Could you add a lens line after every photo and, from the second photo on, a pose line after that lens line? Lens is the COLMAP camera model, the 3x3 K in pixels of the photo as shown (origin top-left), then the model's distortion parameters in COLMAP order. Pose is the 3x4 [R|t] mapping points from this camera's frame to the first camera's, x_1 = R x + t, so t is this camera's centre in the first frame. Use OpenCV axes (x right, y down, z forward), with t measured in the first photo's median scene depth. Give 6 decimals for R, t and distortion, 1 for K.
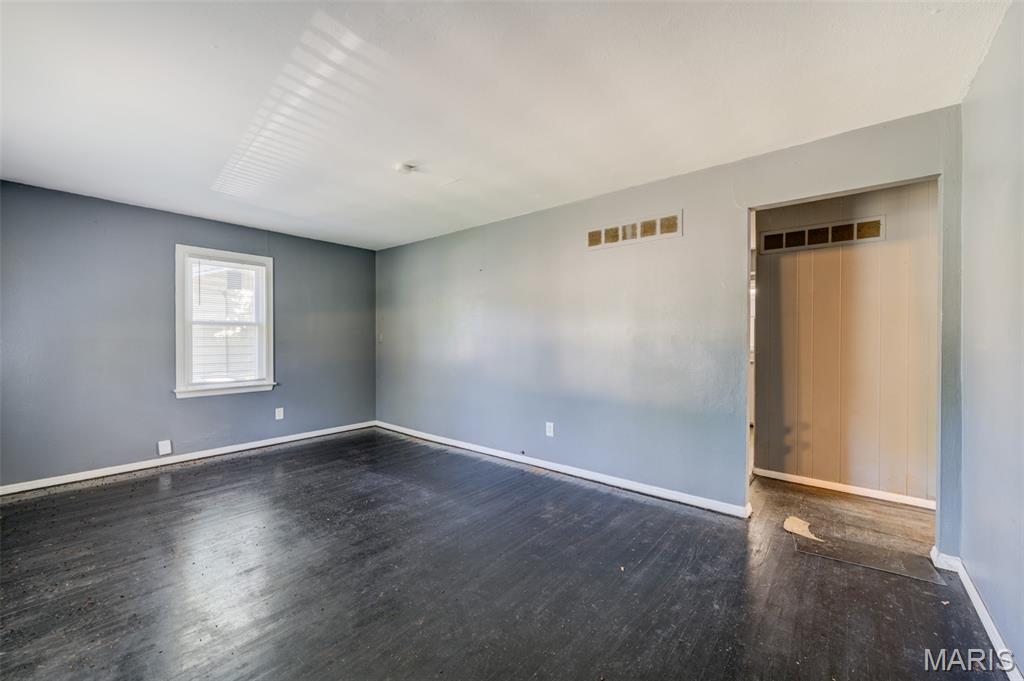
lens RADIAL K [[403.6, 0, 512.0], [0, 403.6, 340.5], [0, 0, 1]] dist [0.000165, 0.000032]
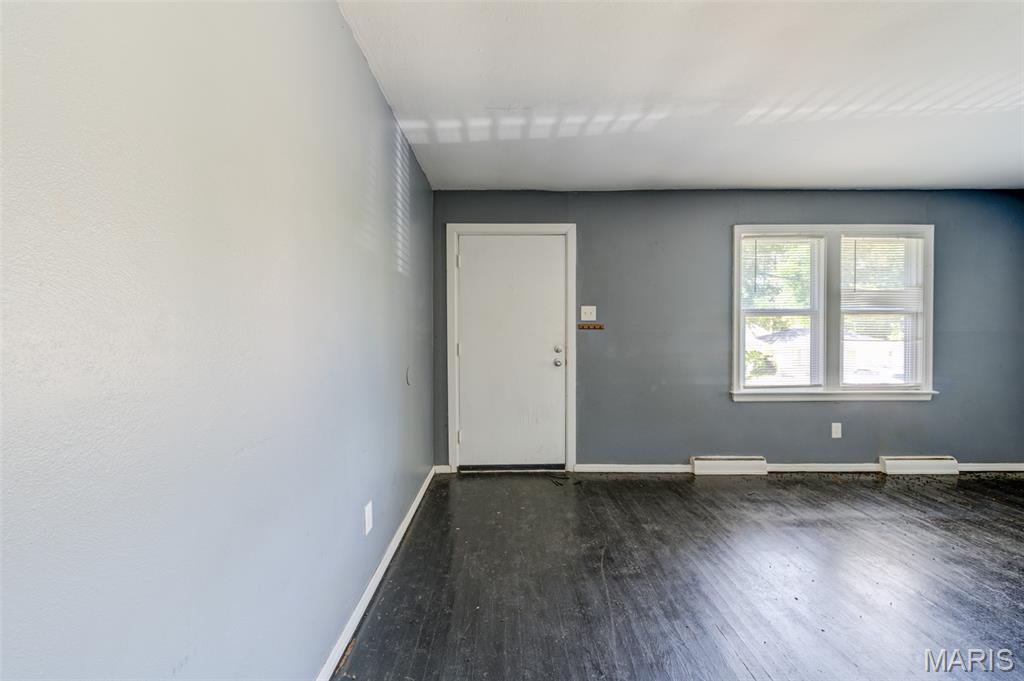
lens RADIAL K [[403.6, 0, 512.0], [0, 403.6, 340.5], [0, 0, 1]] dist [0.000165, 0.000032]
pose [[-0.763230, 0.008365, -0.646072, 0.993964], [-0.000957, 0.999900, 0.014077, 0.006356], [0.646126, 0.011363, -0.763146, 1.352446]]
